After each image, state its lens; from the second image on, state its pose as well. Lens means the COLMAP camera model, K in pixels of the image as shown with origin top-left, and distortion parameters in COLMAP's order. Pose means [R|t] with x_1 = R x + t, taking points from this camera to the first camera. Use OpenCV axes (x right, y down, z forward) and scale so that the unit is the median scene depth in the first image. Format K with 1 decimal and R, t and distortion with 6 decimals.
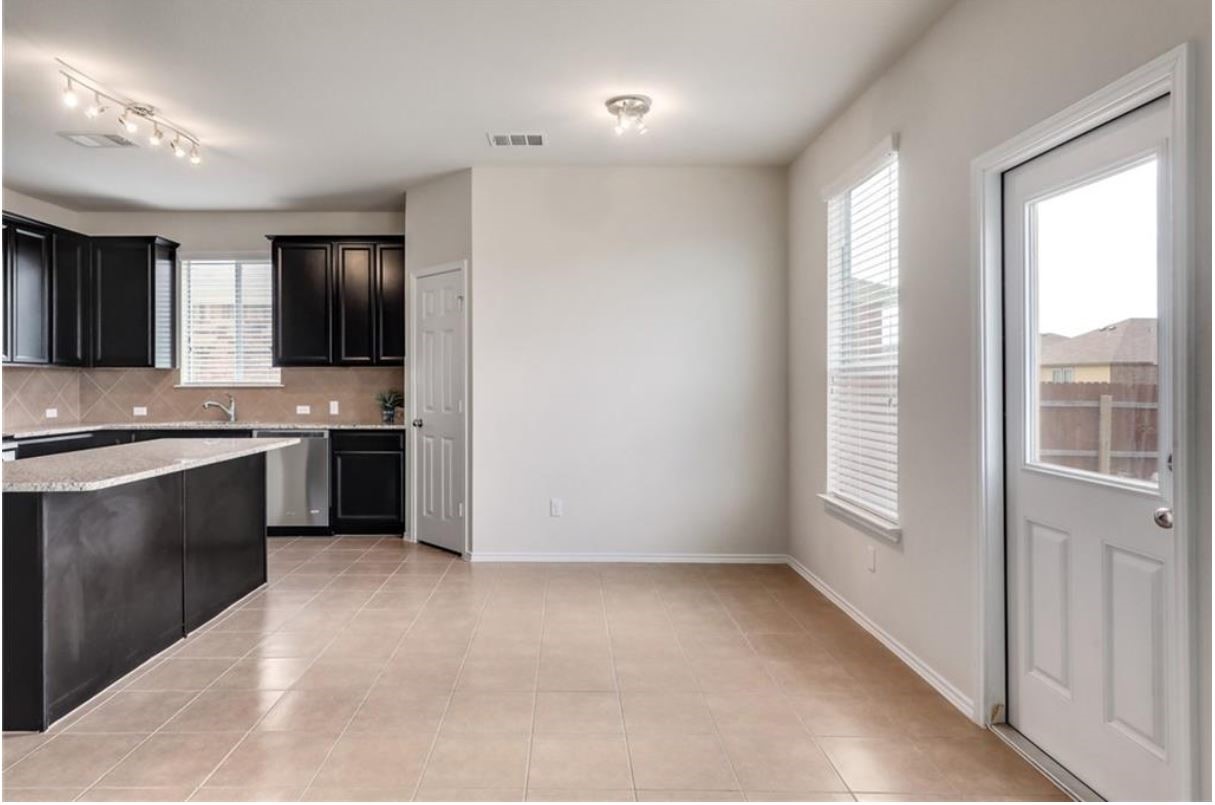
lens RADIAL K [[743.6, 0, 589.1], [0, 743.6, 380.2], [0, 0, 1]] dist [-0.006577, 0.000539]
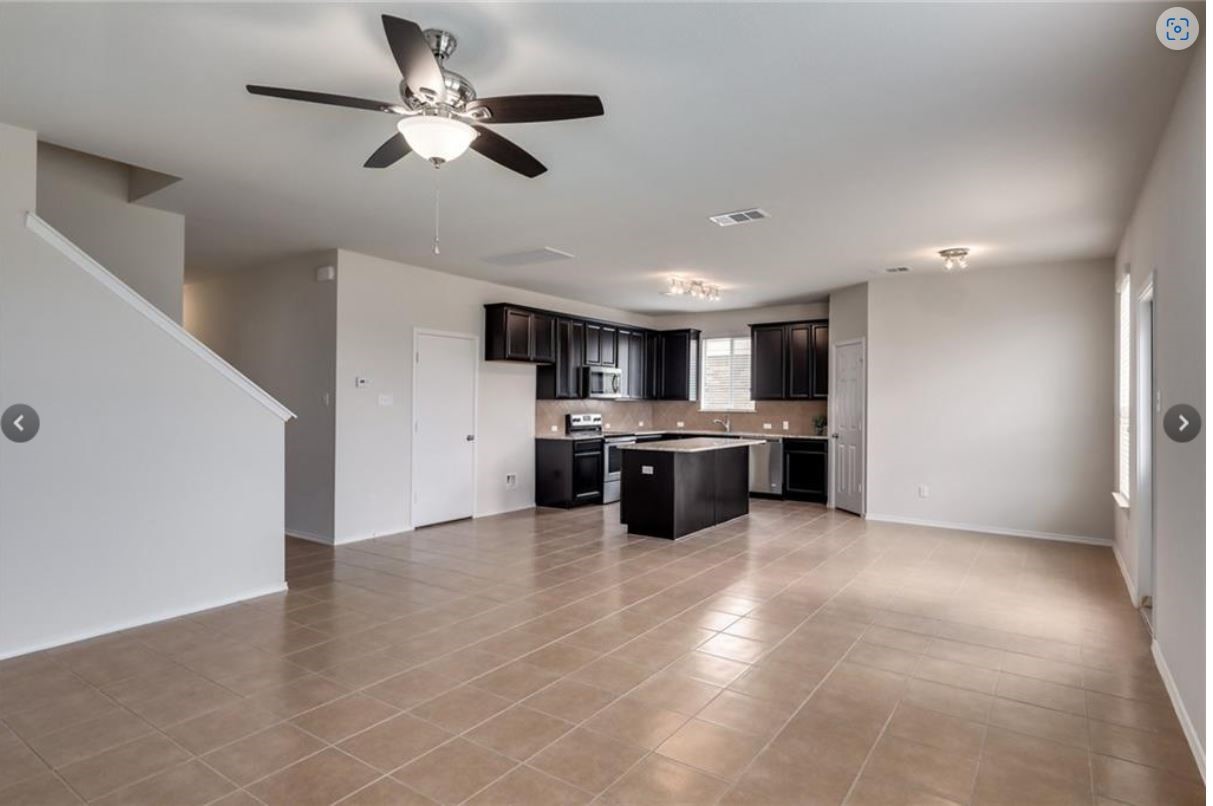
lens RADIAL K [[683.0, 0, 600.0], [0, 683.0, 408.6], [0, 0, 1]] dist [0.049413, 0.000171]
pose [[0.822380, 0.010760, -0.568837, 0.198003], [-0.005625, 0.999926, 0.010783, -0.014846], [0.568911, -0.005668, 0.822379, -0.526125]]
